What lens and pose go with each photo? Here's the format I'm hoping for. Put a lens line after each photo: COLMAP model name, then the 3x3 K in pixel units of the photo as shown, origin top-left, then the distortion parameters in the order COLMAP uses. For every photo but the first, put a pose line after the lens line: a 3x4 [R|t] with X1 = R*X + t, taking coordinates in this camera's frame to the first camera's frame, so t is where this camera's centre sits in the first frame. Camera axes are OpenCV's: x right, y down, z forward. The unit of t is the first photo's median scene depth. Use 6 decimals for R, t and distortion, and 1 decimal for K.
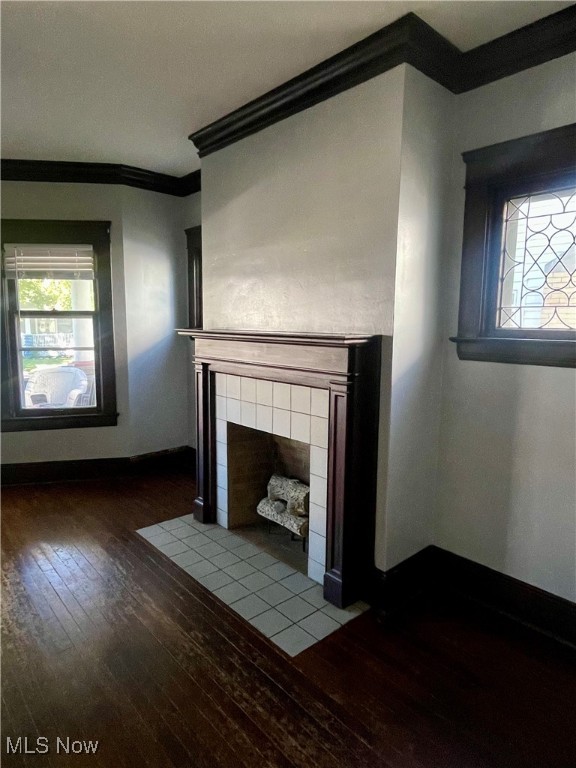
lens RADIAL K [[467.5, 0, 279.7], [0, 467.5, 369.8], [0, 0, 1]] dist [0.007824, -0.012468]
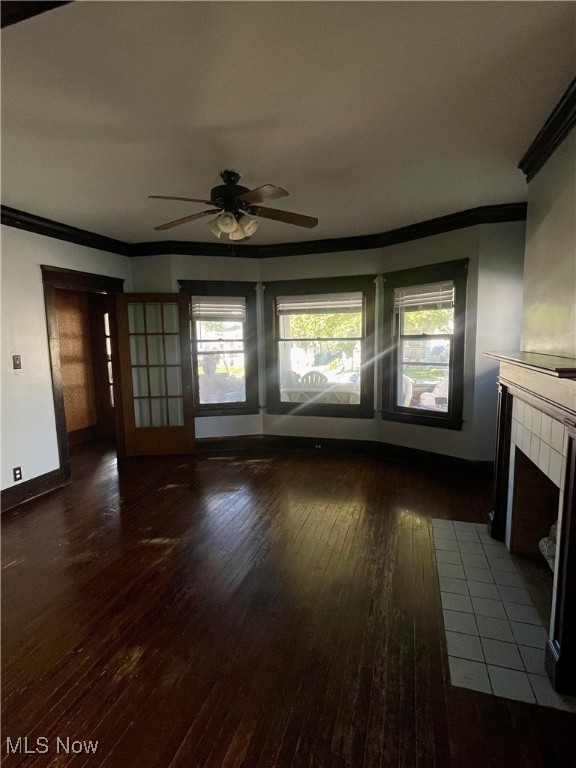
lens RADIAL K [[381.8, 0, 288.3], [0, 381.8, 375.3], [0, 0, 1]] dist [-0.012030, 0.001290]
pose [[0.523580, 0.070676, -0.849040, 0.312603], [-0.074201, 0.996549, 0.037197, -0.032064], [0.848739, 0.043524, 0.527018, 0.160393]]
